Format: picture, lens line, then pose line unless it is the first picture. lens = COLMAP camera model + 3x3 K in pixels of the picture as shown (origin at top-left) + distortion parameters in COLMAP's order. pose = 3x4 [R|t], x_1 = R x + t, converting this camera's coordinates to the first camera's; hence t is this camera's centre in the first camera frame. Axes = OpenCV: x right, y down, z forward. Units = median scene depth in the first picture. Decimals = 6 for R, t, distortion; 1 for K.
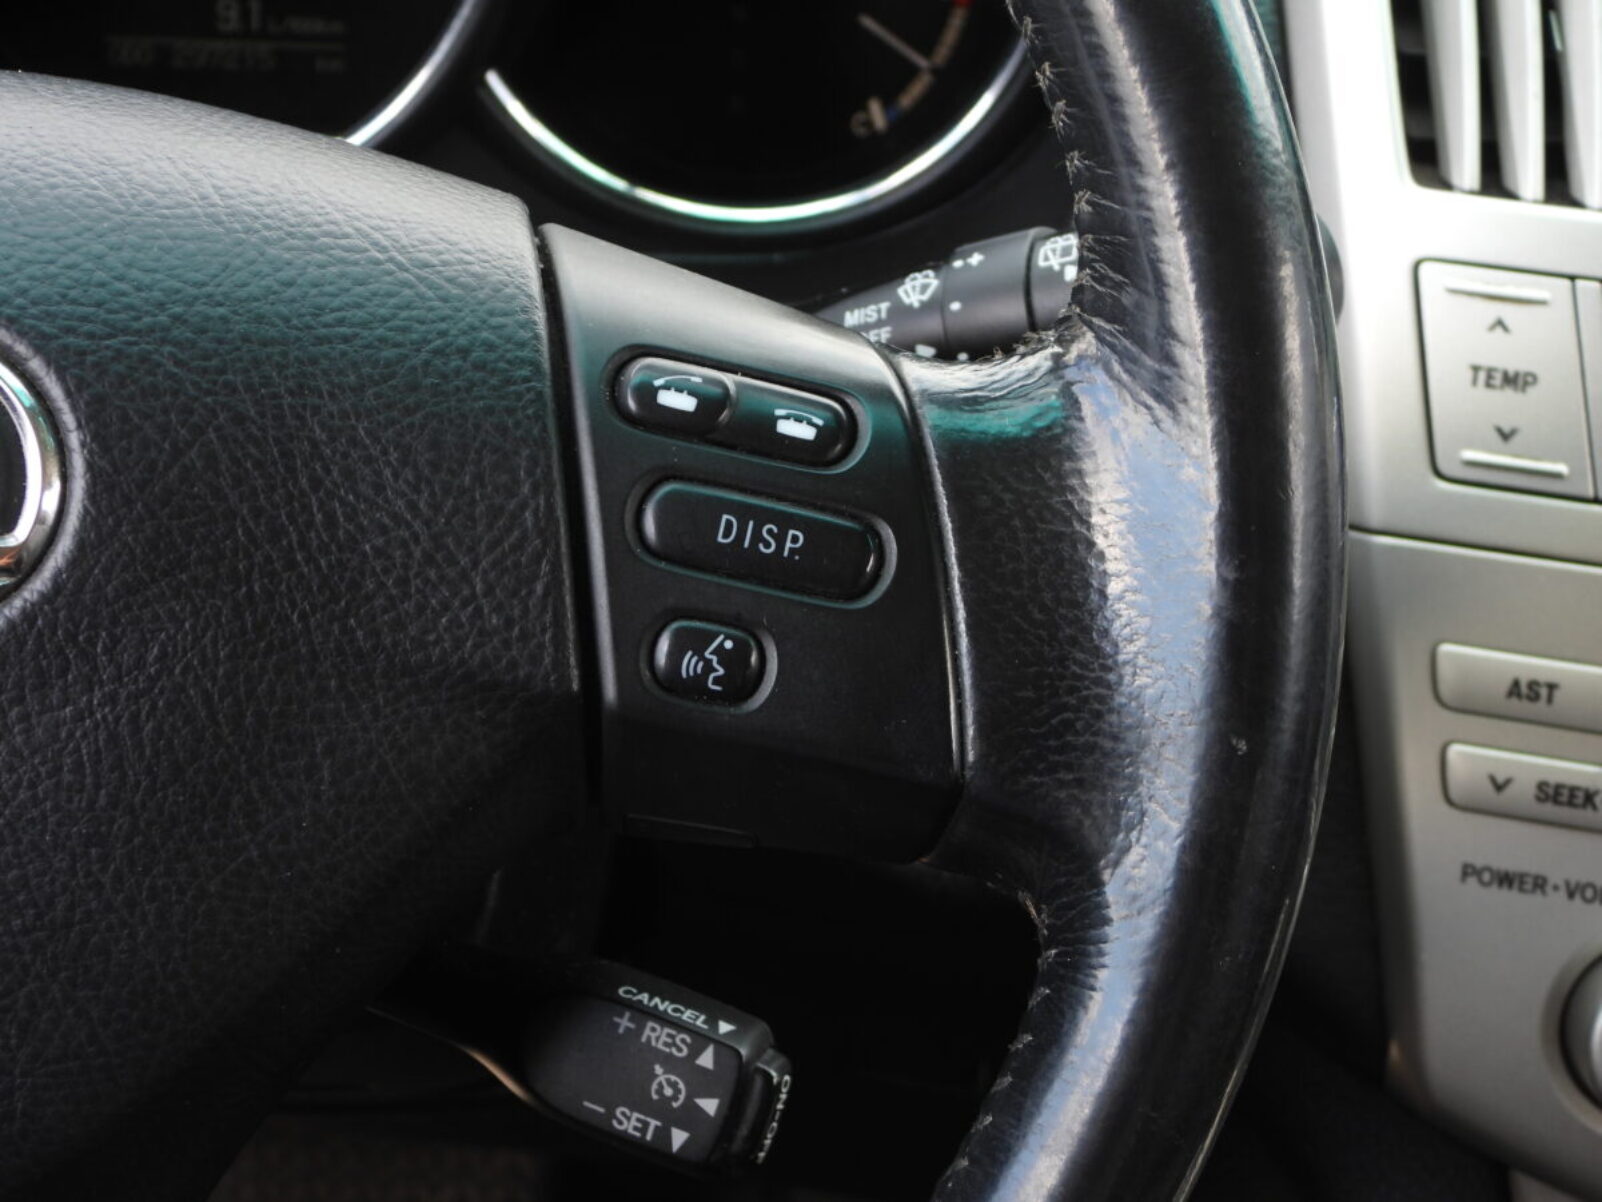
lens RADIAL K [[3535.6, 0, 801.0], [0, 3535.6, 601.0], [0, 0, 1]] dist [-0.101212, -0.116656]
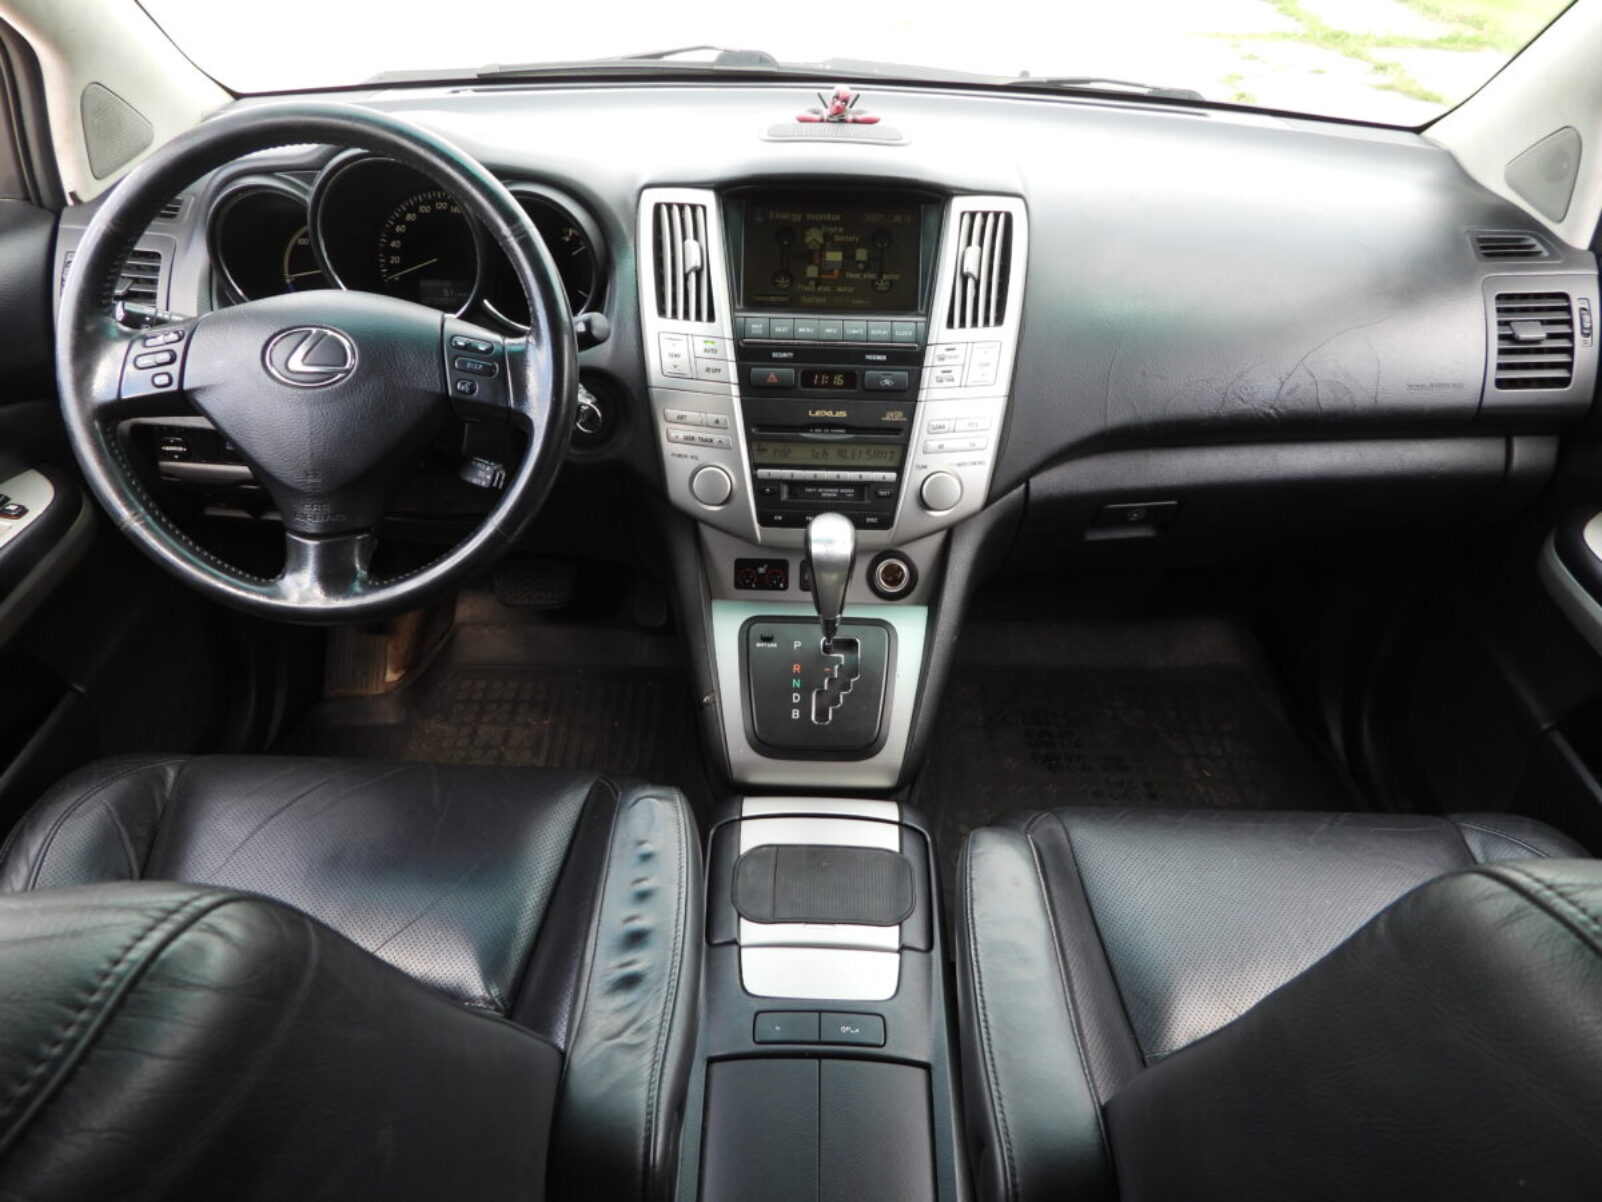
lens RADIAL K [[1147.1, 0, 801.0], [0, 1147.1, 601.0], [0, 0, 1]] dist [-0.013583, 0.007158]
pose [[0.999852, -0.014411, -0.009384, 0.392447], [0.015007, 0.997646, 0.066905, 0.182153], [0.008398, -0.067036, 0.997715, -0.668651]]
